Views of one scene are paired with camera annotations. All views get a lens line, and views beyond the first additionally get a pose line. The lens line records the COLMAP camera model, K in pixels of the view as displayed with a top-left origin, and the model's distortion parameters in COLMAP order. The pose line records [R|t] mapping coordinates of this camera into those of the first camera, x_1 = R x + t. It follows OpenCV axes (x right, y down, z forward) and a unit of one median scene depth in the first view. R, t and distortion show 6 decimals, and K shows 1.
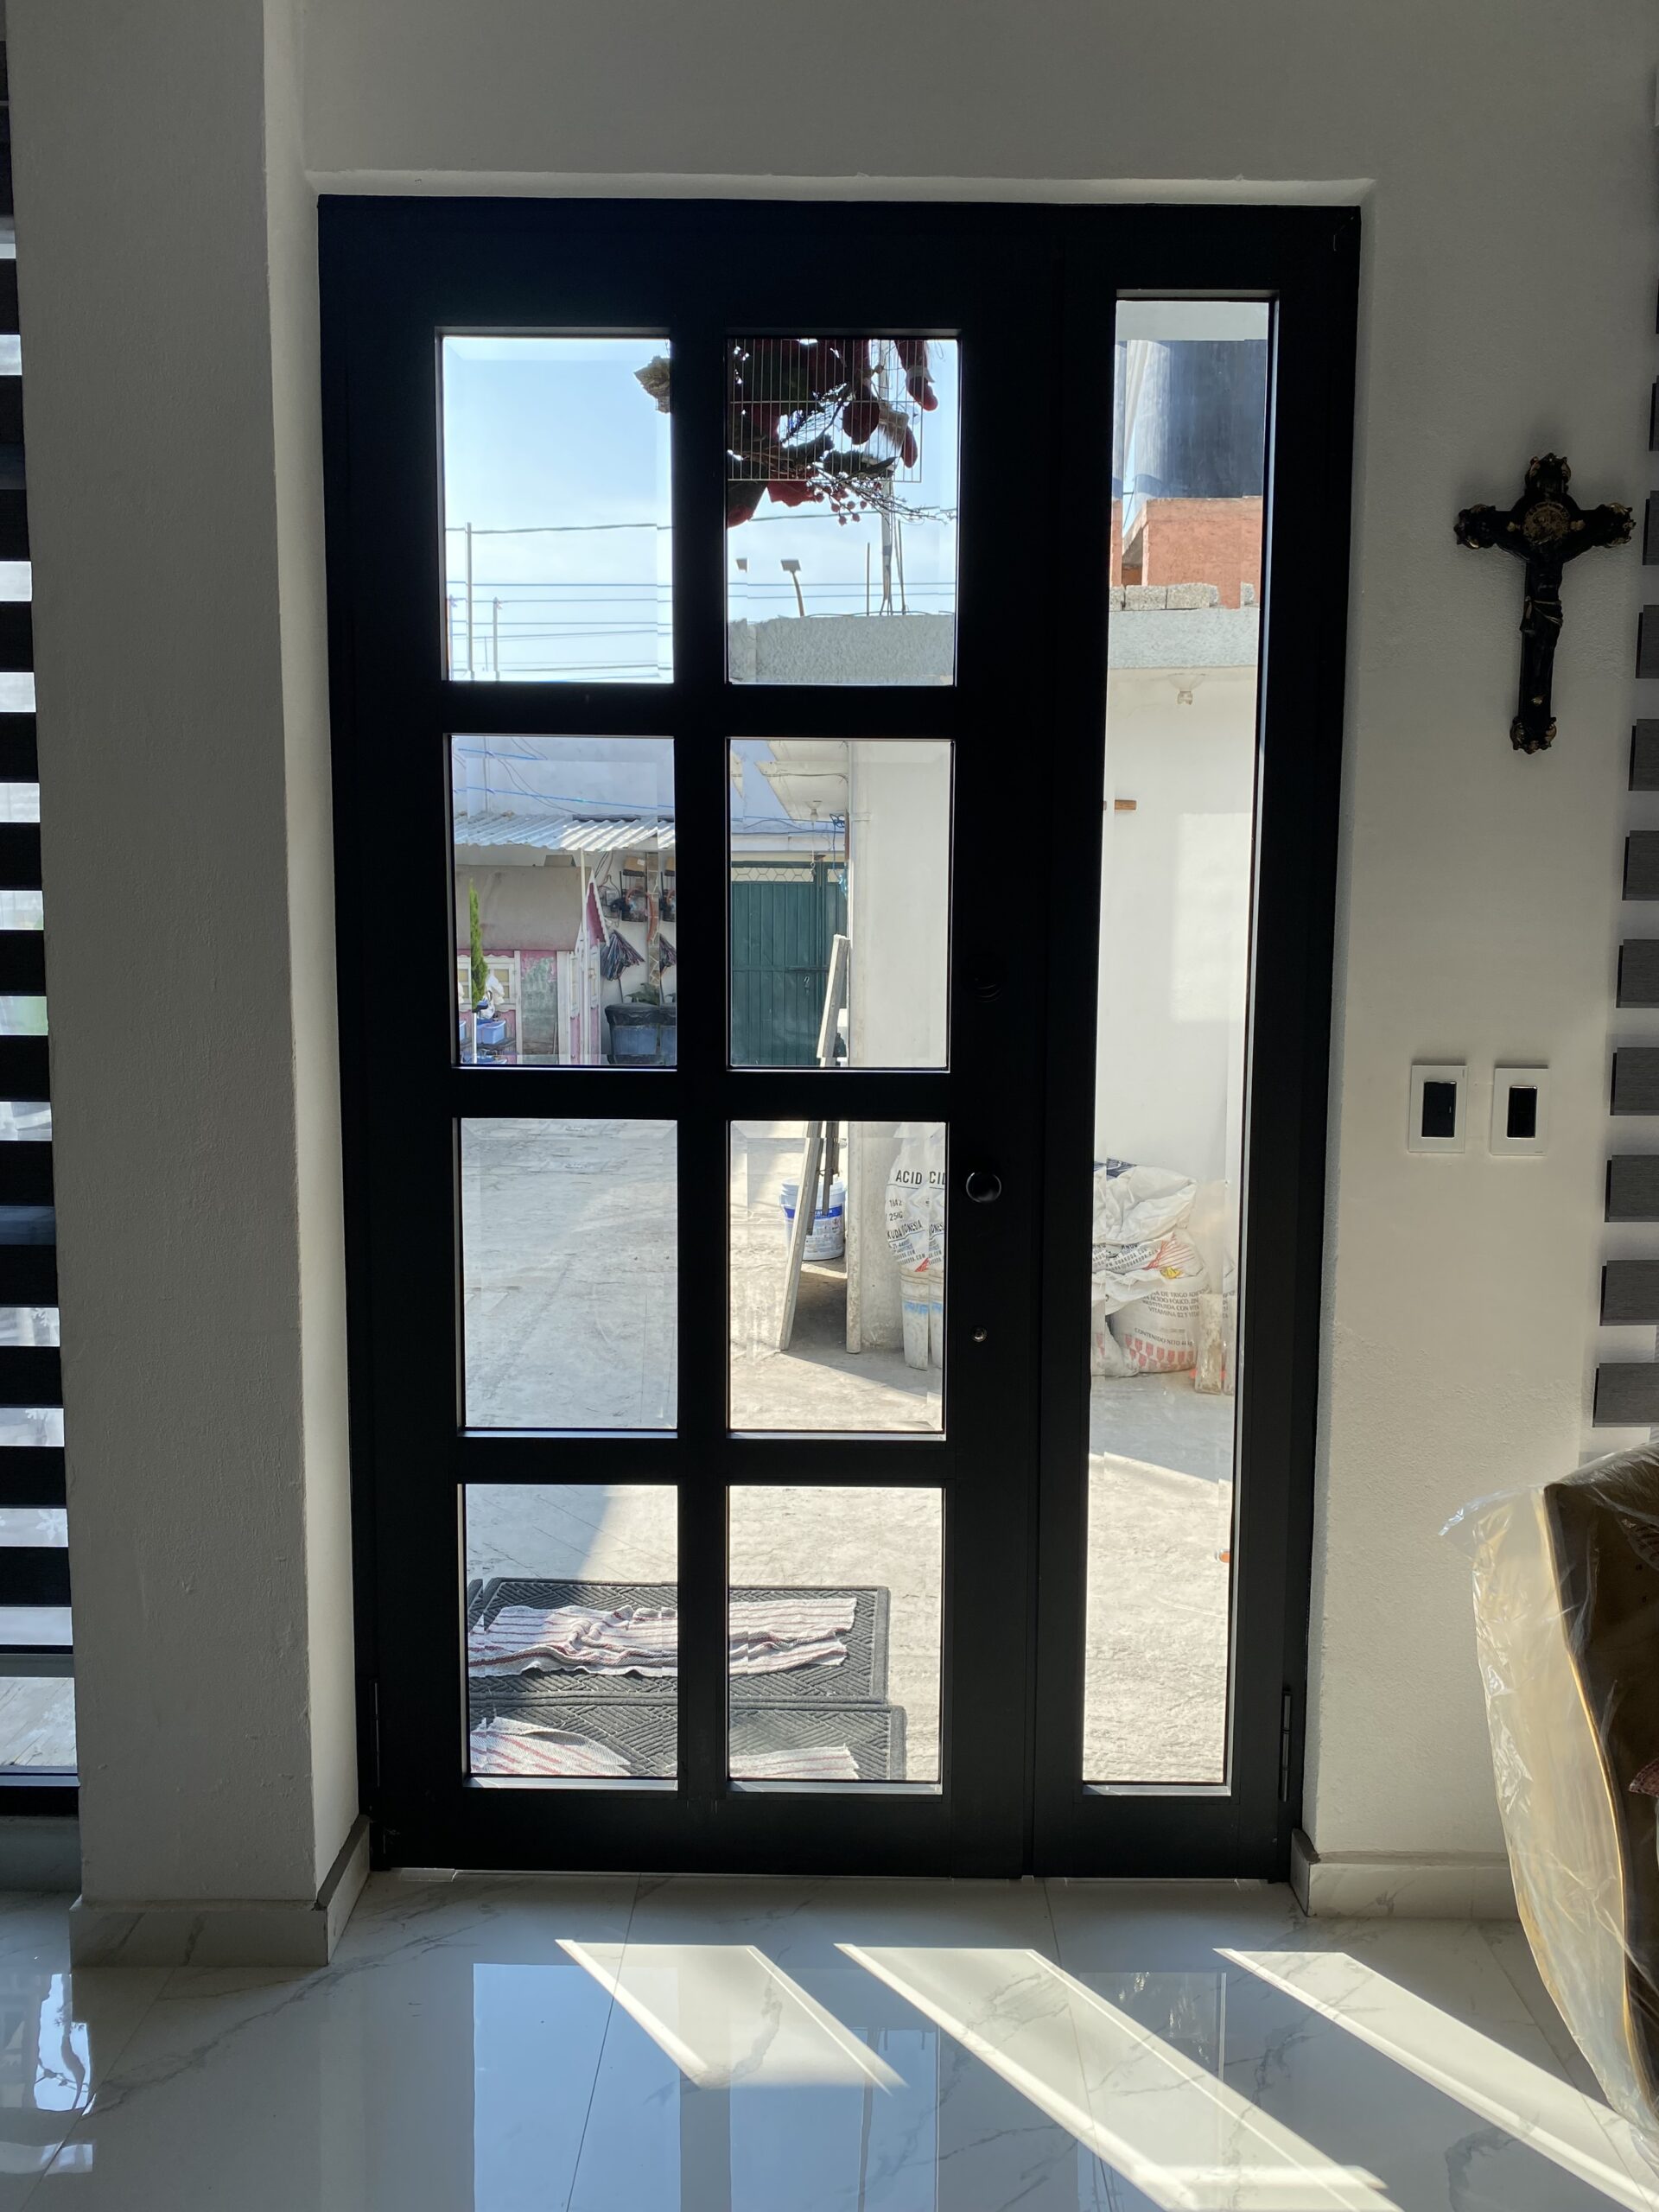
lens RADIAL K [[1664.4, 0, 829.5], [0, 1664.4, 1106.0], [0, 0, 1]] dist [0.000665, -0.006719]
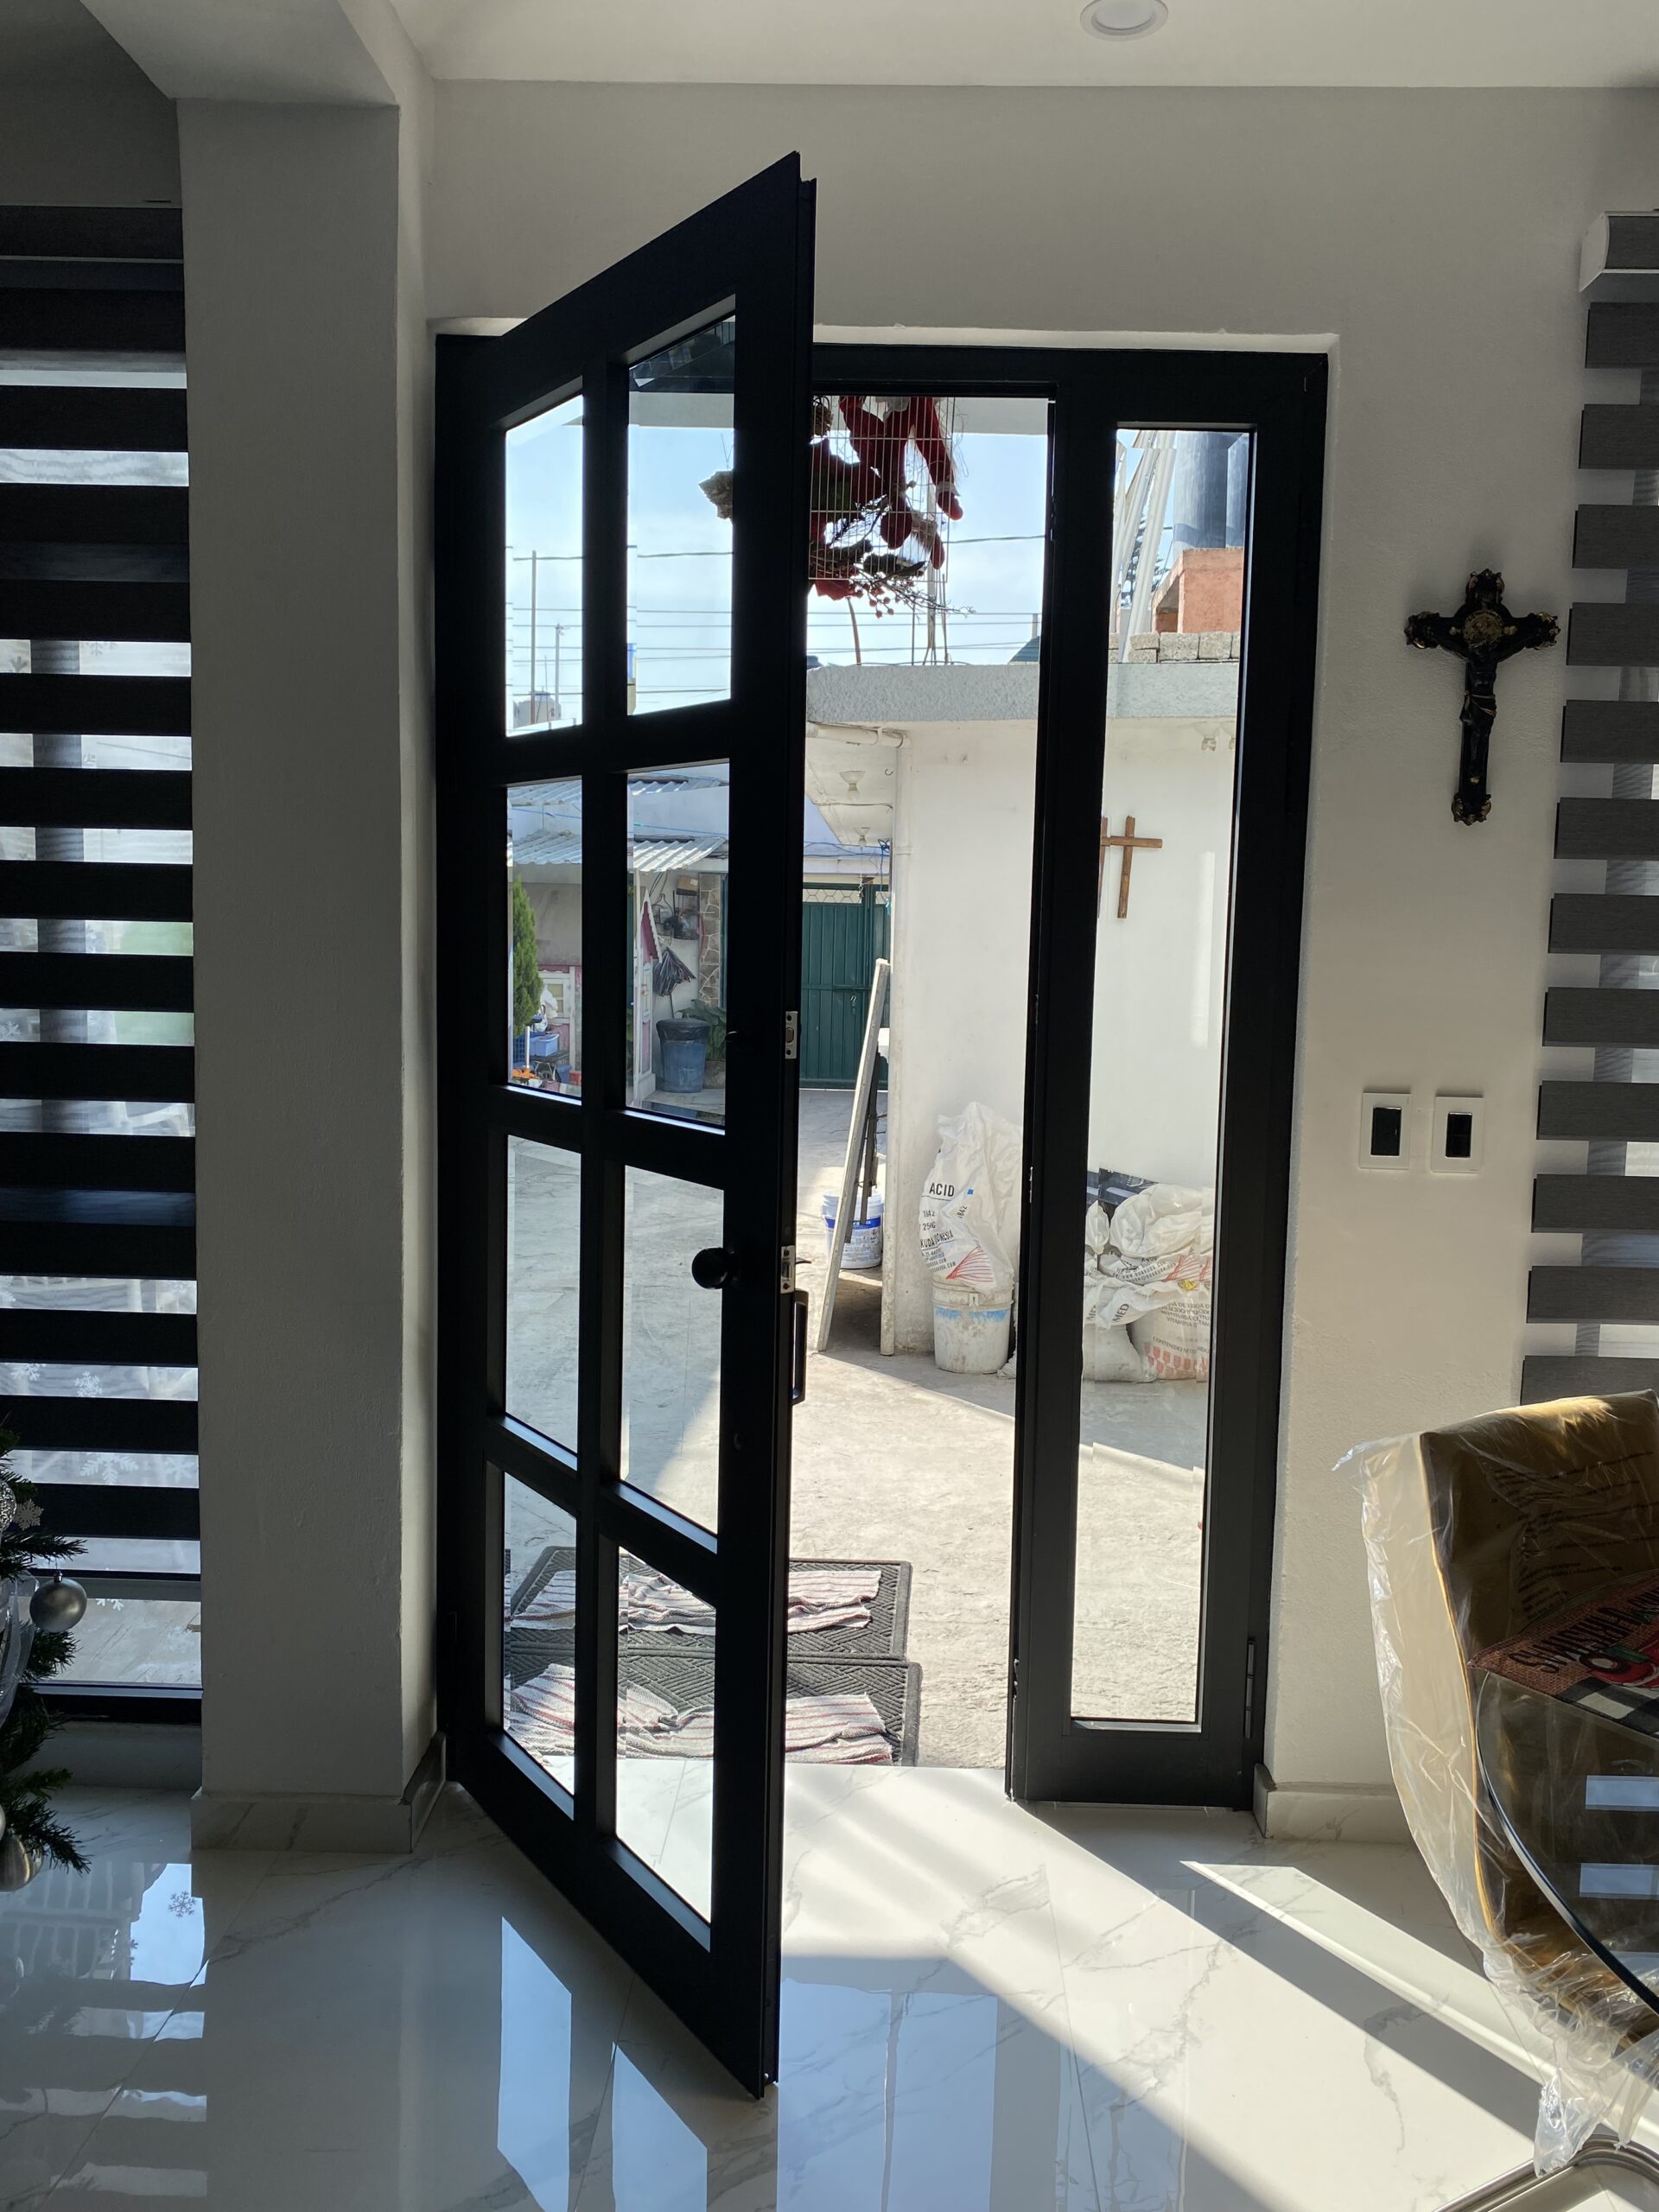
lens RADIAL K [[1664.4, 0, 829.5], [0, 1664.4, 1106.0], [0, 0, 1]] dist [0.000665, -0.006719]
pose [[0.999431, 0.018185, -0.028400, 0.011699], [-0.018477, 0.999779, -0.010019, 0.002679], [0.028211, 0.010538, 0.999546, -0.144319]]
